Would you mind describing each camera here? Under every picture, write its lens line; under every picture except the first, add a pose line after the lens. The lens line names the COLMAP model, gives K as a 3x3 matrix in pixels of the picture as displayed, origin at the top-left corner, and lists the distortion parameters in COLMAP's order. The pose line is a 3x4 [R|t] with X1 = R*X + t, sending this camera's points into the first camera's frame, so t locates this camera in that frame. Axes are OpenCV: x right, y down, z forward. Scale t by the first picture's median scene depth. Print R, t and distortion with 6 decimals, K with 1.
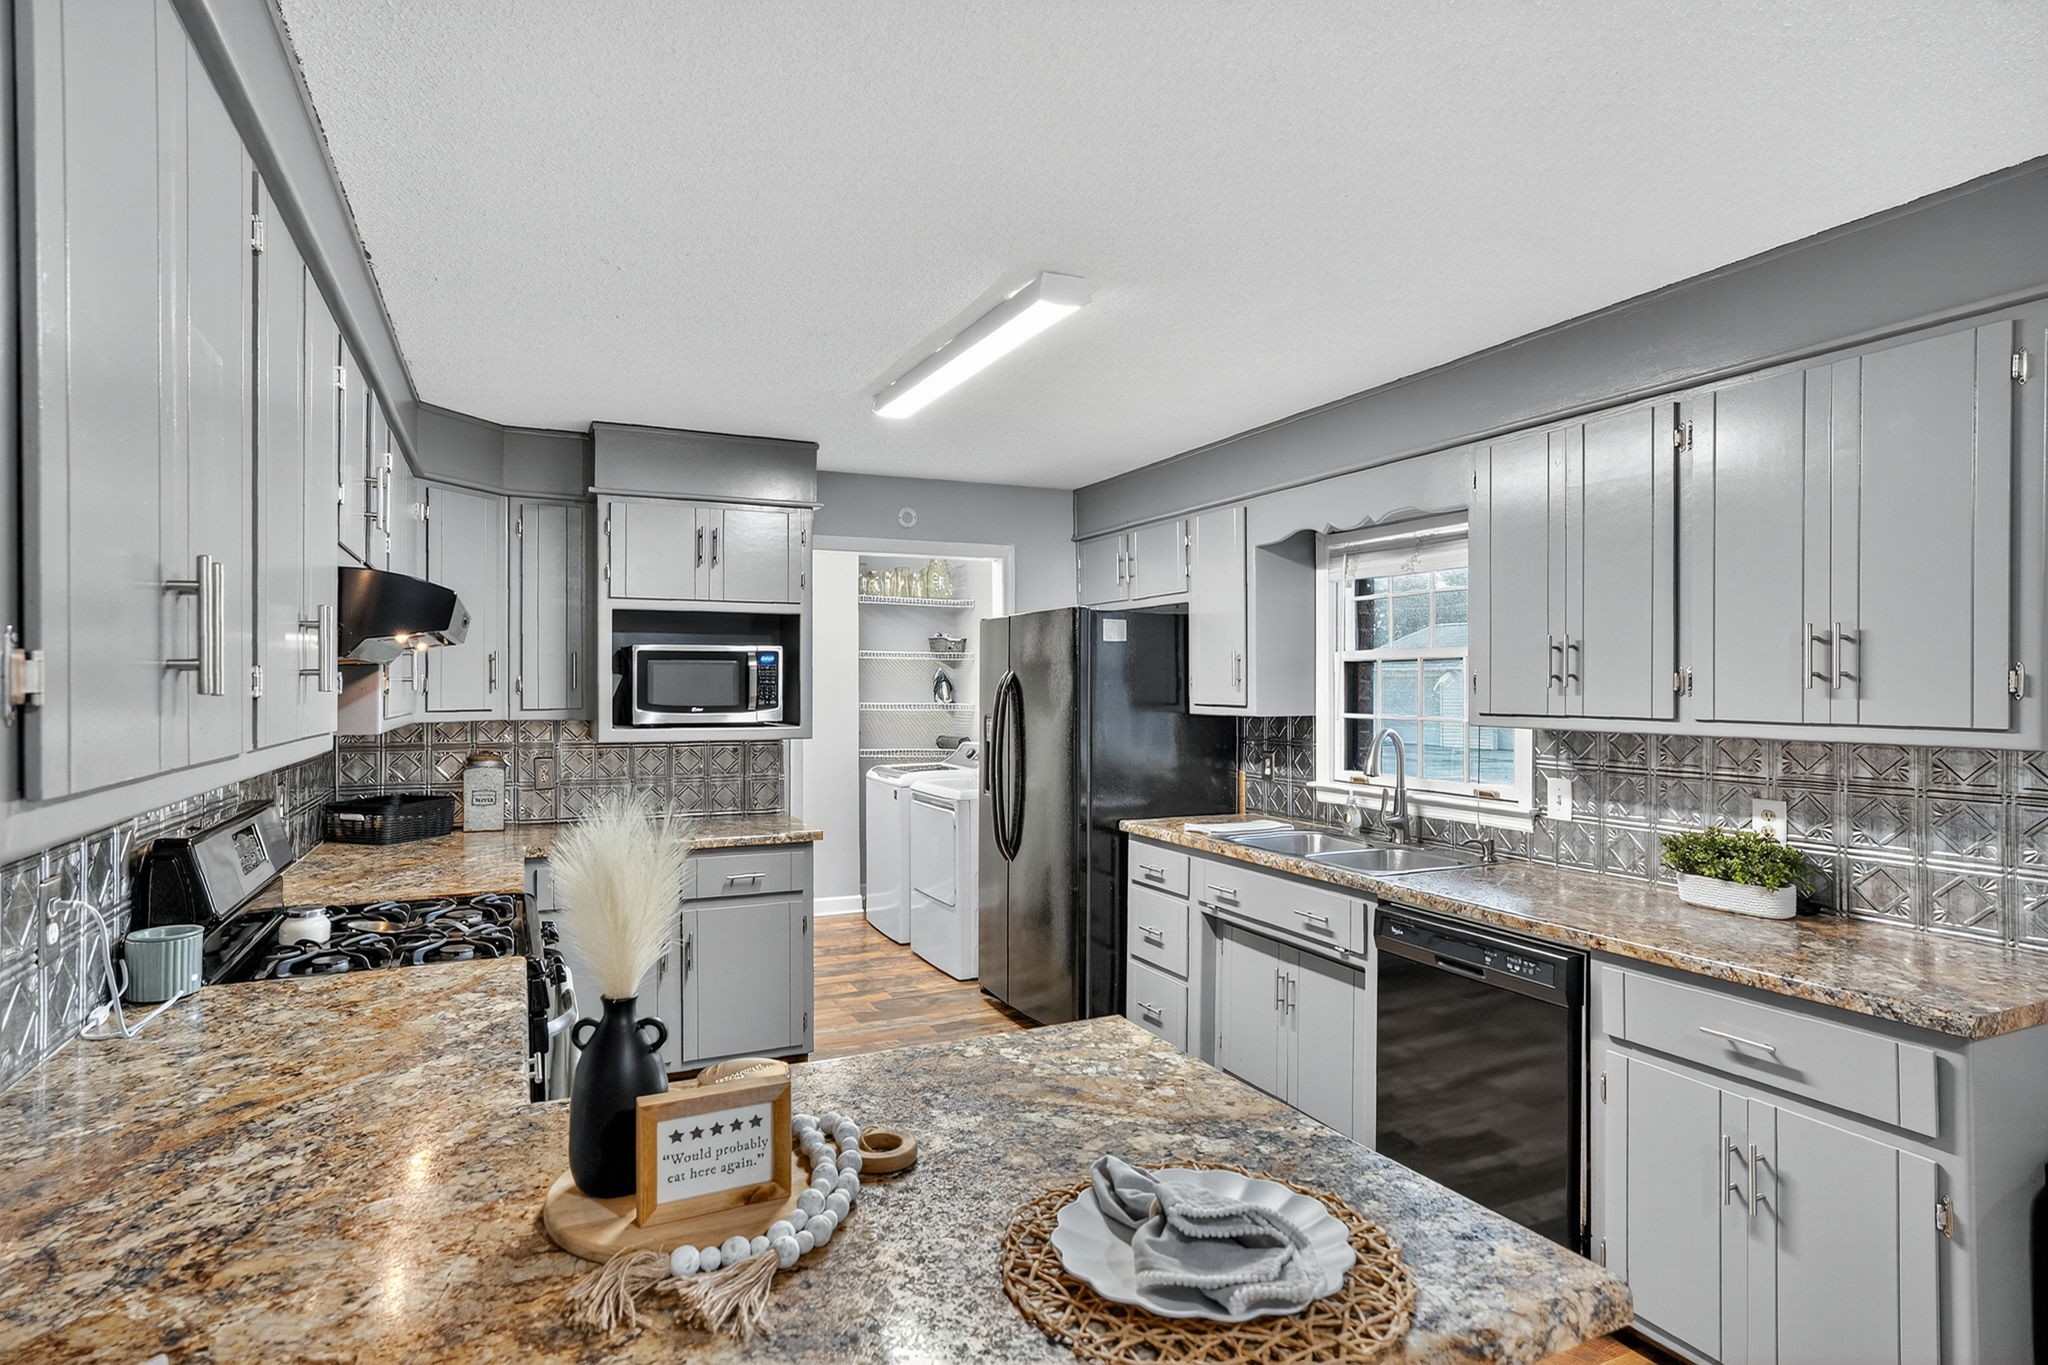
lens RADIAL K [[1042.1, 0, 1024.0], [0, 1042.1, 682.5], [0, 0, 1]] dist [-0.065735, 0.000008]
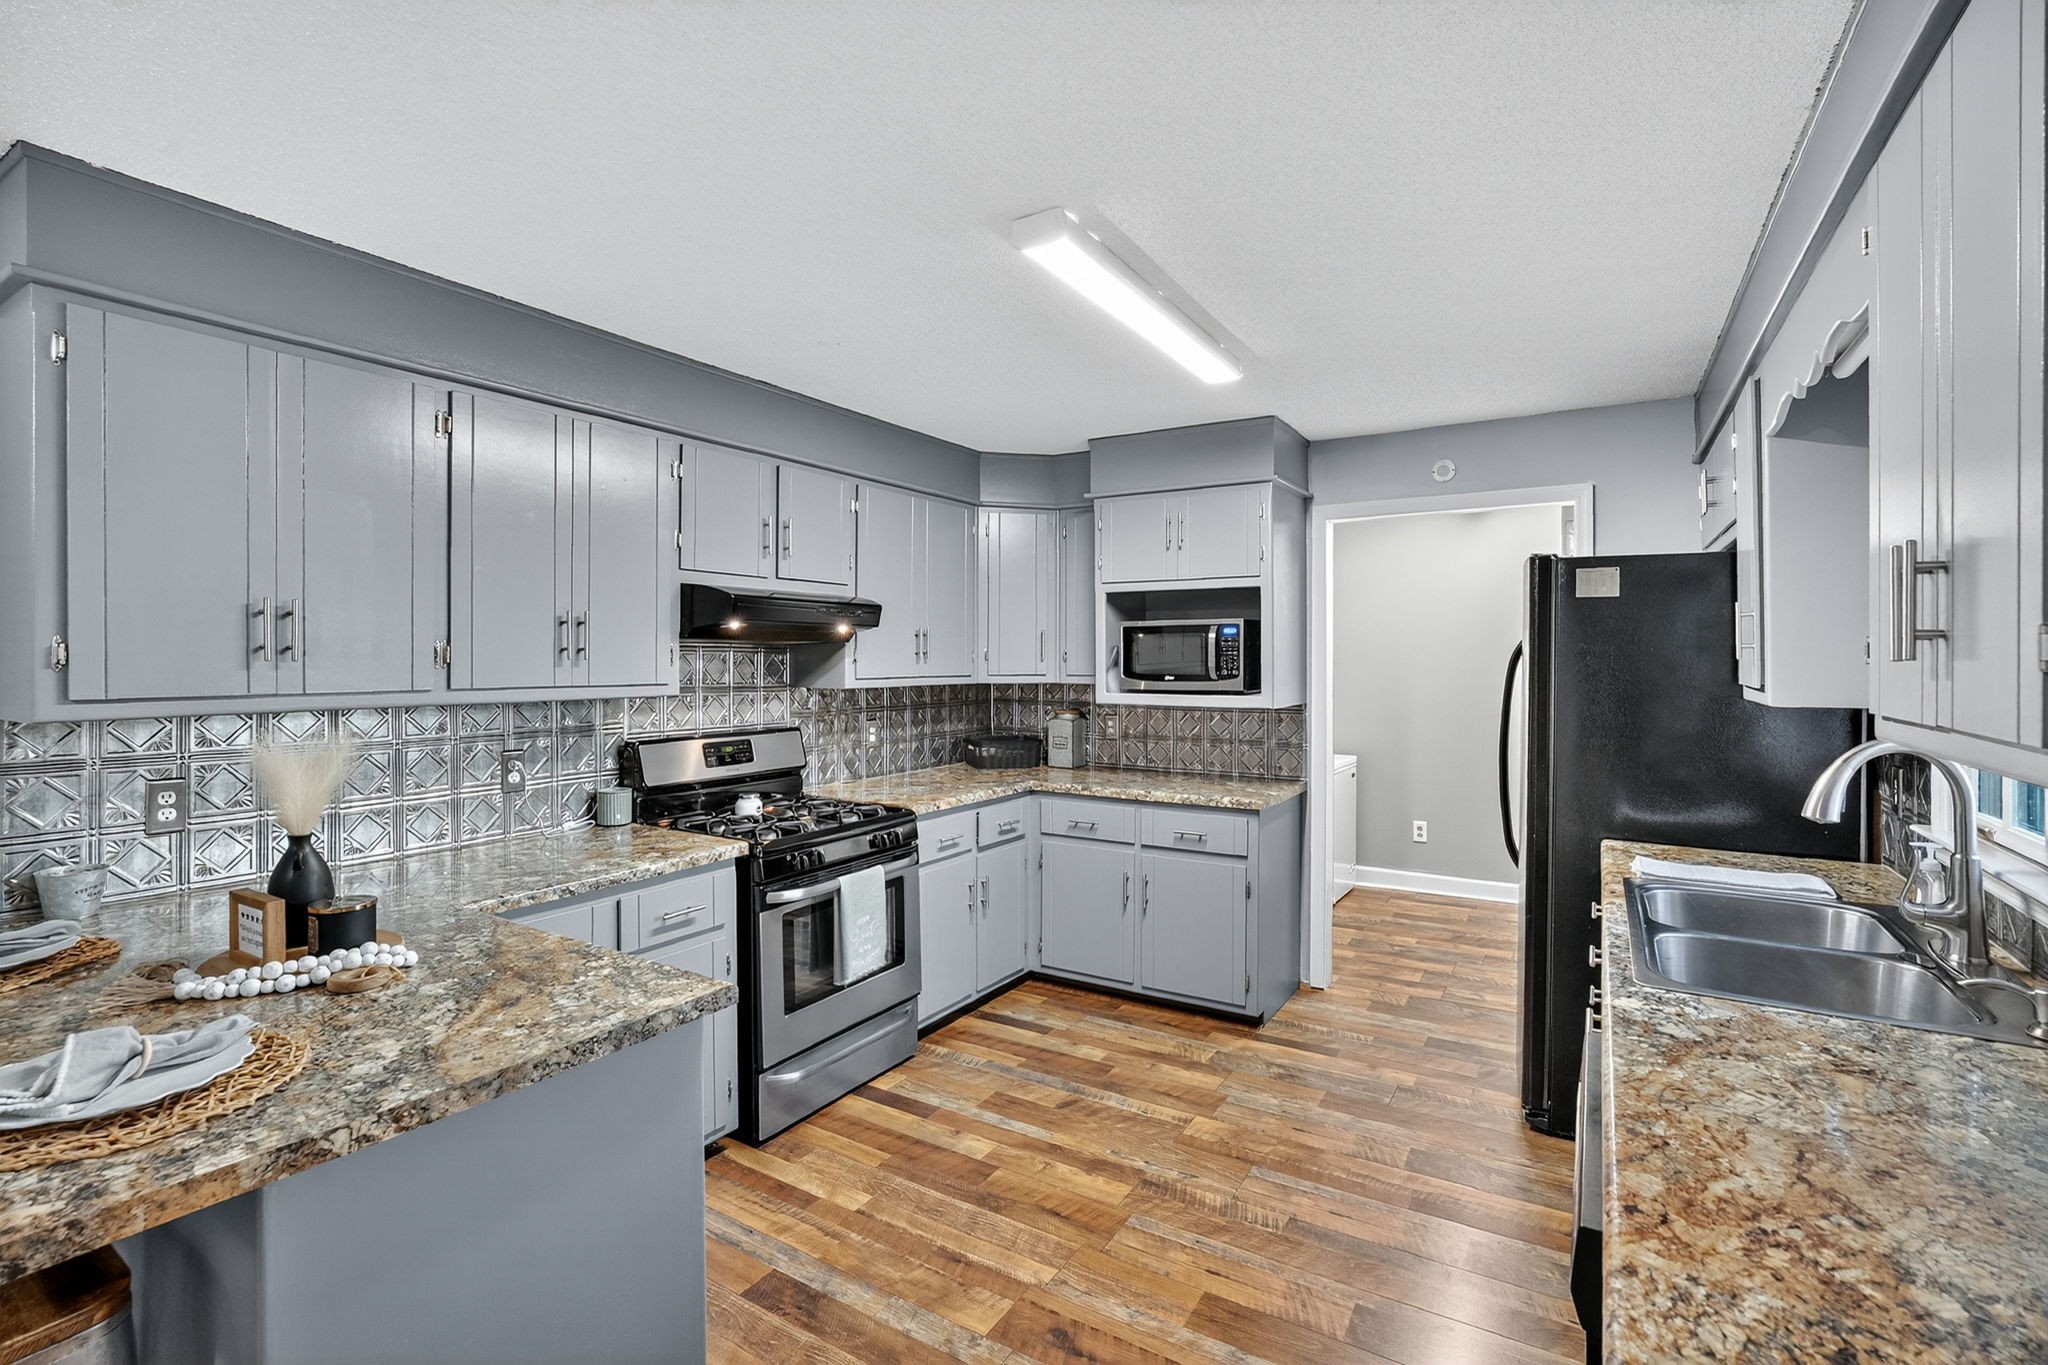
lens RADIAL K [[919.9, 0, 1024.0], [0, 919.9, 682.5], [0, 0, 1]] dist [-0.003646, -0.000131]
pose [[0.536541, 0.025629, -0.843485, 0.444071], [0.005390, 0.999414, 0.033795, -0.003748], [0.843857, -0.022679, 0.536088, 0.332850]]
